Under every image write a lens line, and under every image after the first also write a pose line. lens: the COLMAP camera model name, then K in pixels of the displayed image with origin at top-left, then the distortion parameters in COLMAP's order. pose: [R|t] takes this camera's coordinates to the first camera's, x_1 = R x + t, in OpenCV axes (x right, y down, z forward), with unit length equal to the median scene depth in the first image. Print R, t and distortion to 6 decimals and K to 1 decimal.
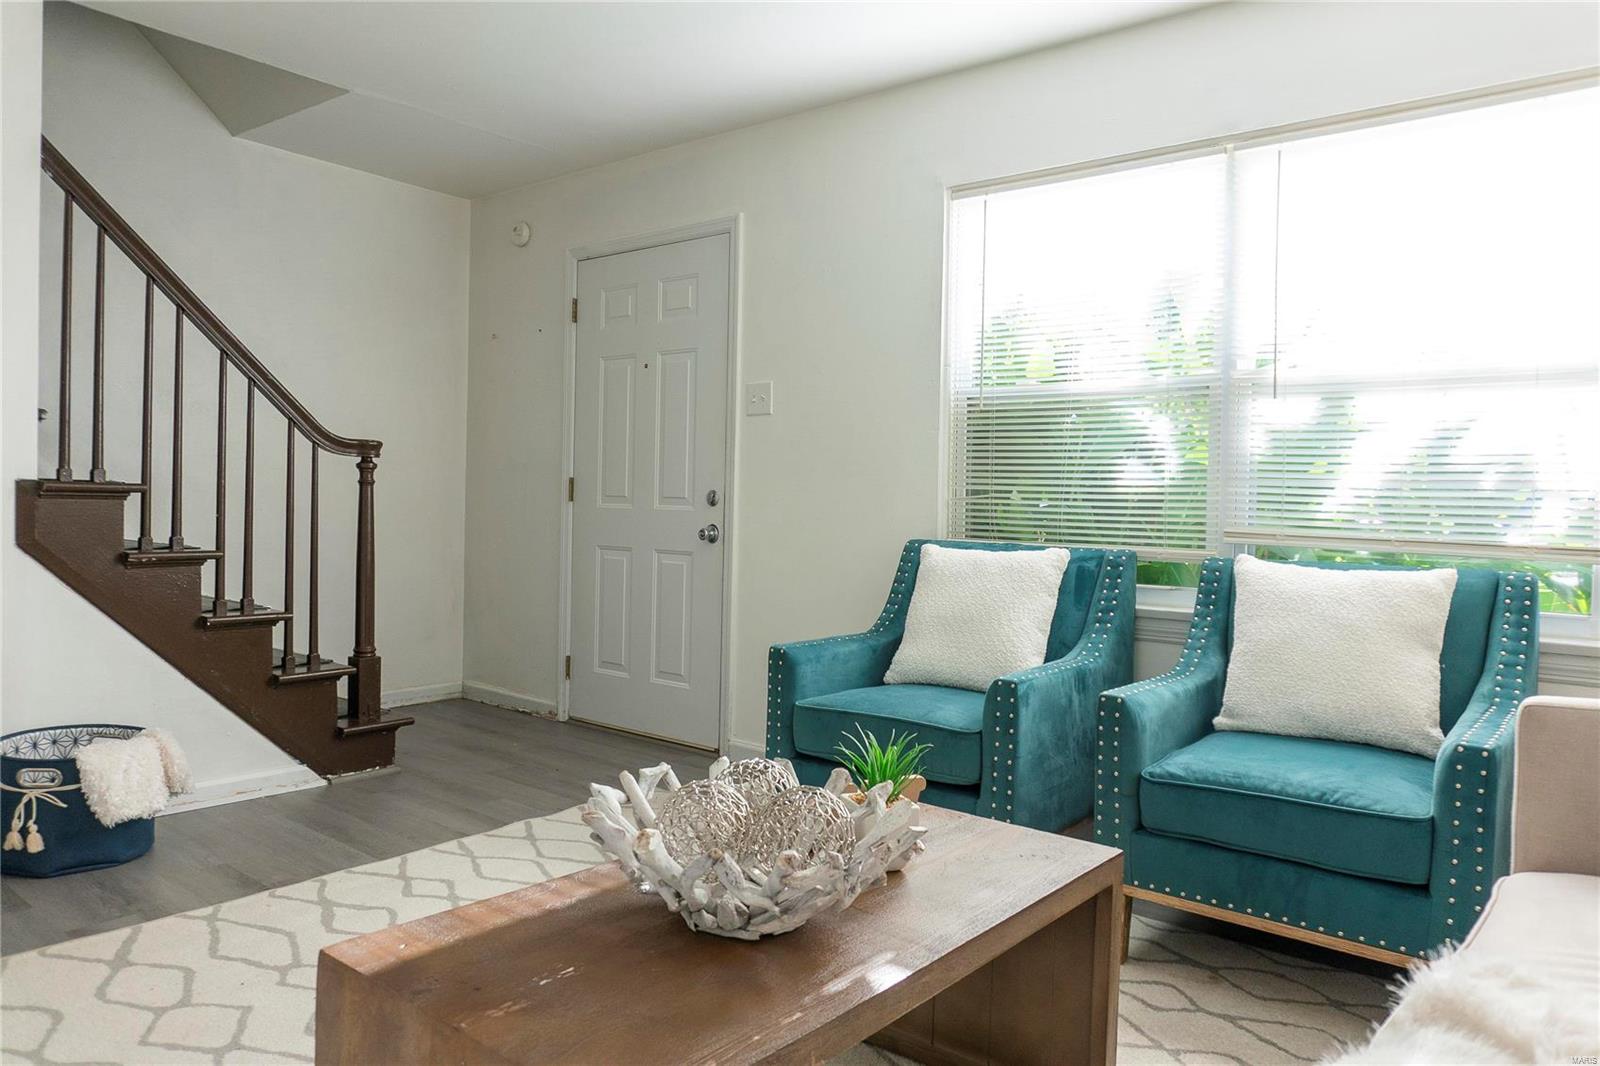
lens RADIAL K [[1100.8, 0, 768.6], [0, 1100.8, 507.4], [0, 0, 1]] dist [-0.020345, -0.007018]
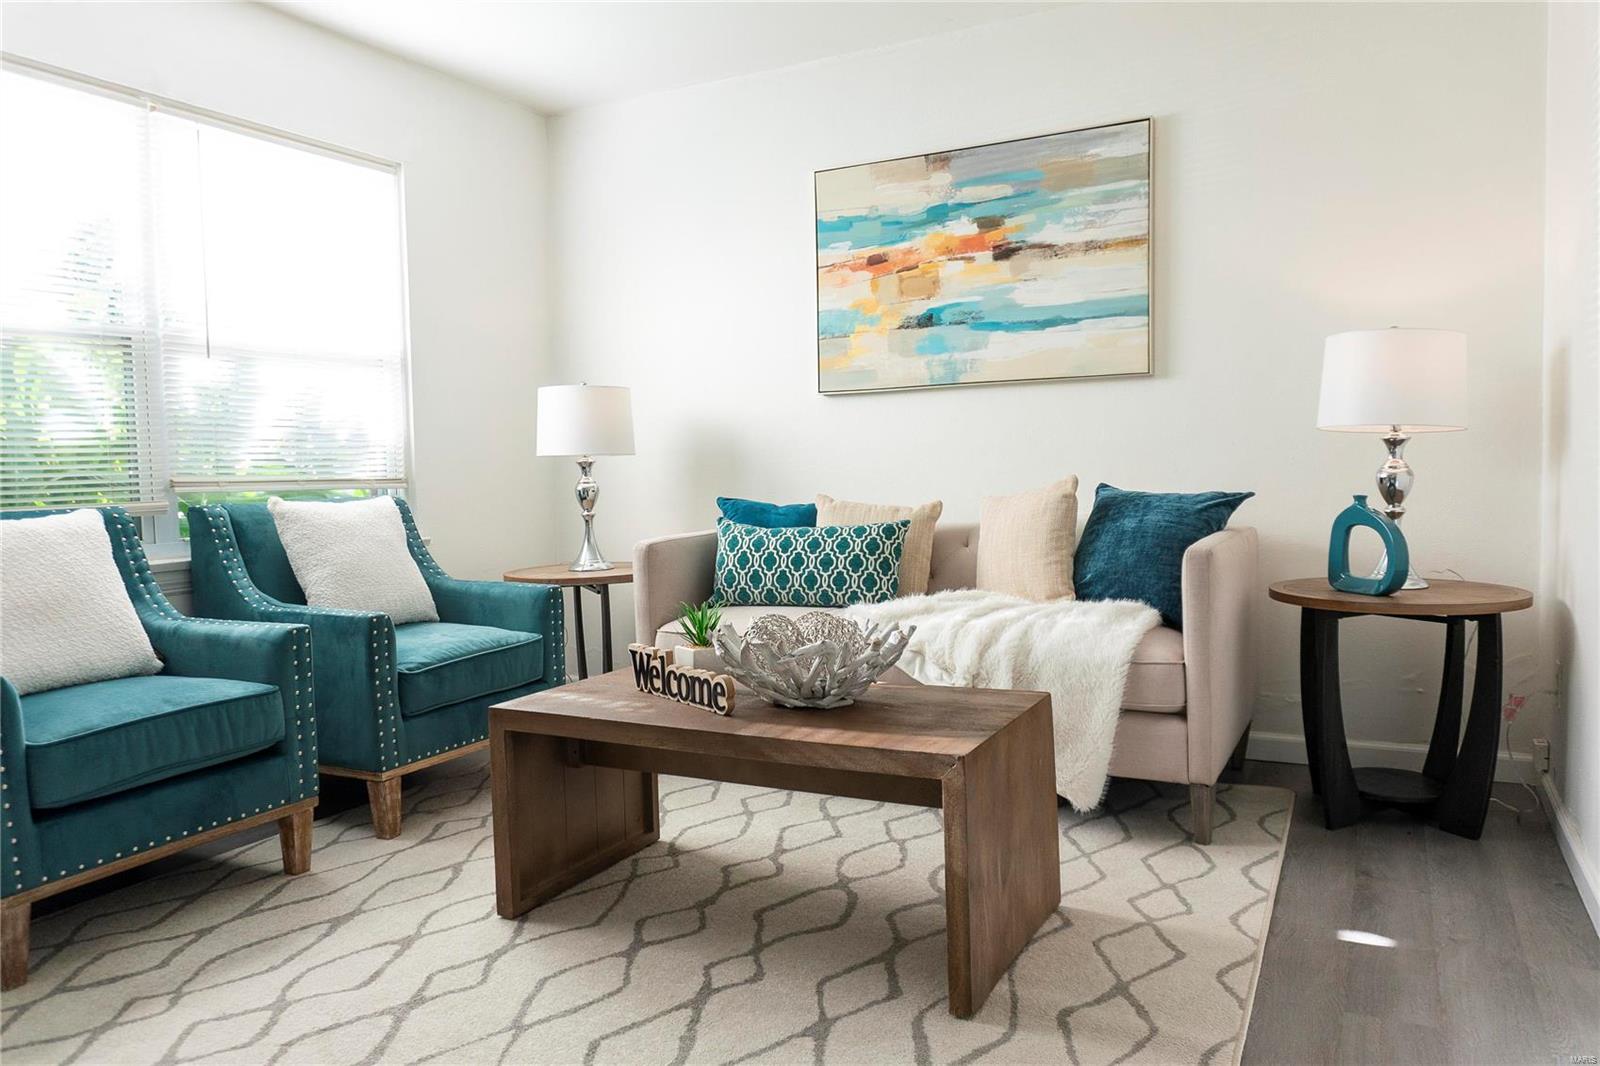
lens RADIAL K [[1118.8, 0, 800.0], [0, 1118.8, 533.0], [0, 0, 1]] dist [-0.017762, -0.000659]
pose [[-0.225000, -0.079232, 0.971132, -0.727589], [0.030812, 0.995611, 0.088368, -0.004463], [-0.973871, 0.049806, -0.221572, 0.638370]]
